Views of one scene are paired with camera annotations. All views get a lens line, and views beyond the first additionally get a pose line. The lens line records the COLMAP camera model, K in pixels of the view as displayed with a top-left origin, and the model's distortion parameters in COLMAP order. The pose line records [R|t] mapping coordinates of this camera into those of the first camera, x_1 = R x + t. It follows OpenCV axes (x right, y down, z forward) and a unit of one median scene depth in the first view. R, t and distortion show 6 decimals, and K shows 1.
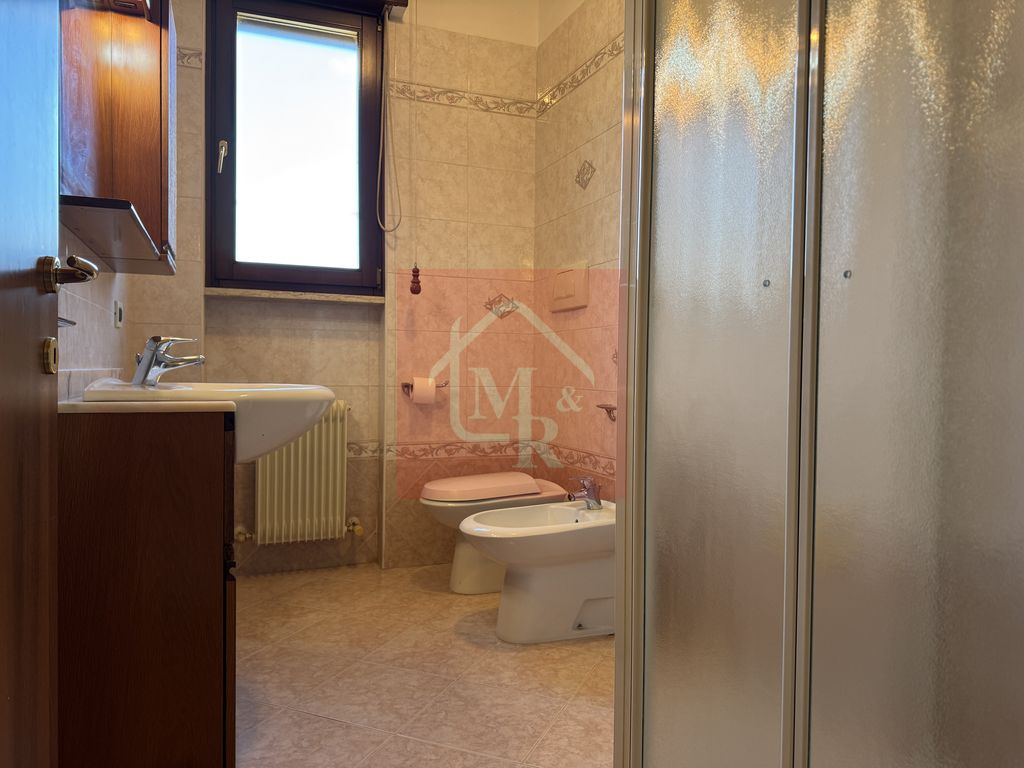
lens RADIAL K [[701.2, 0, 518.9], [0, 701.2, 382.1], [0, 0, 1]] dist [0.118914, -0.180279]
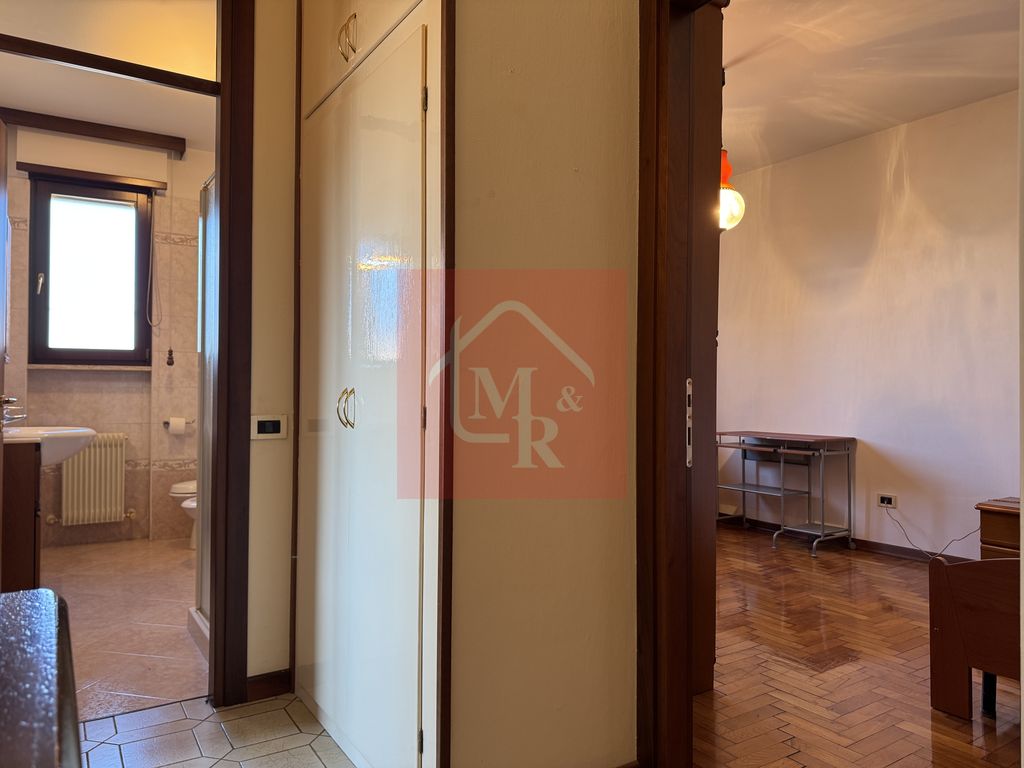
lens RADIAL K [[711.8, 0, 511.6], [0, 711.8, 379.0], [0, 0, 1]] dist [-0.005956, 0.000194]
pose [[0.983546, -0.005886, 0.180562, 0.311893], [0.011780, 0.999432, -0.031587, -0.033734], [-0.180274, 0.033194, 0.983056, -0.698413]]
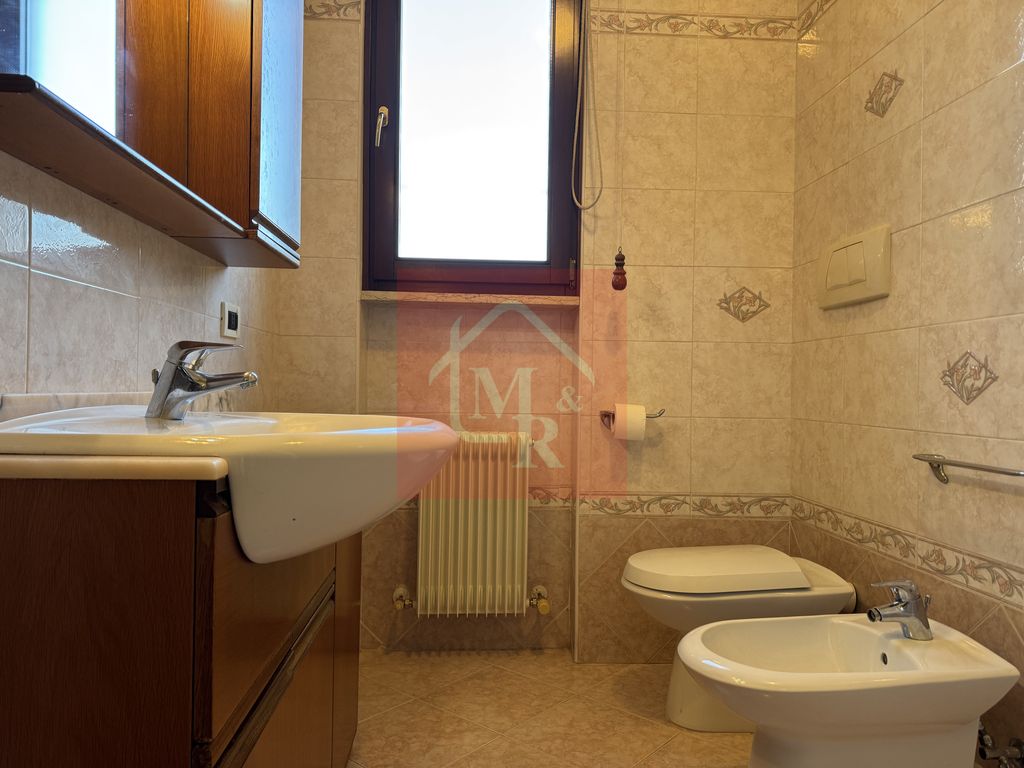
lens RADIAL K [[701.2, 0, 518.9], [0, 701.2, 382.1], [0, 0, 1]] dist [0.118914, -0.180279]
pose [[0.949572, 0.002844, -0.313536, -0.016117], [-0.012174, 0.999539, -0.027806, -0.007736], [0.313313, 0.030221, 0.949169, 0.268868]]
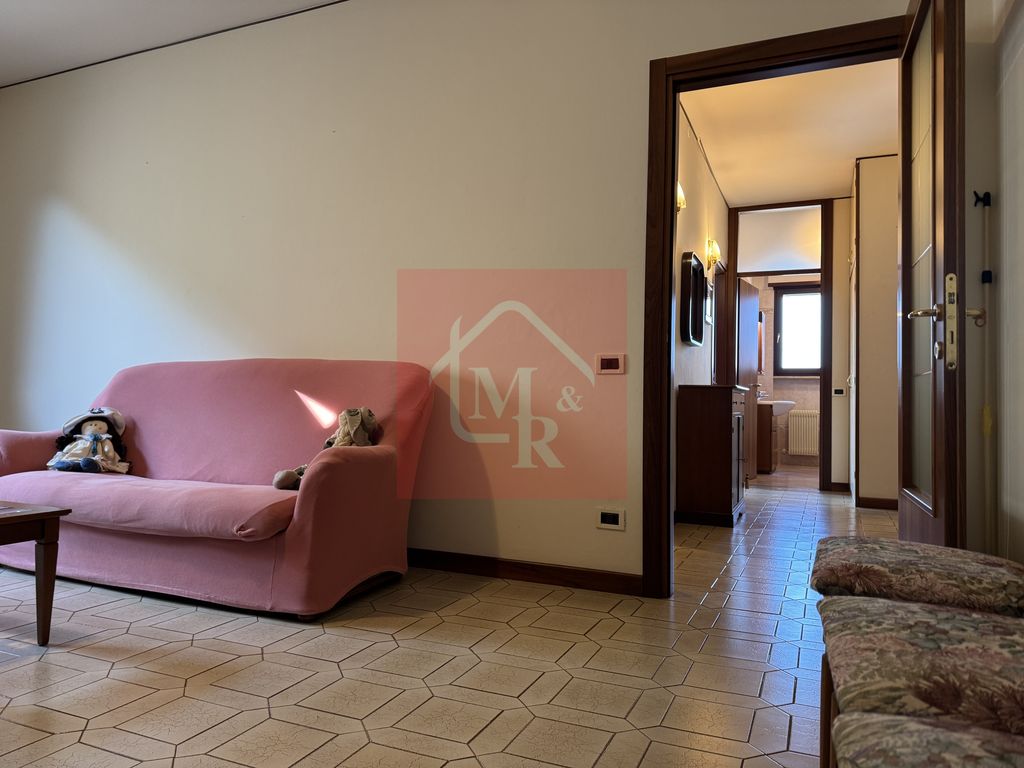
lens RADIAL K [[743.7, 0, 512.0], [0, 743.7, 384.0], [0, 0, 1]] dist [-0.002024, -0.005395]
pose [[0.698239, -0.023888, -0.715466, 1.126876], [-0.022810, 0.998193, -0.055588, 0.119423], [0.715501, 0.055133, 0.696433, -2.172762]]
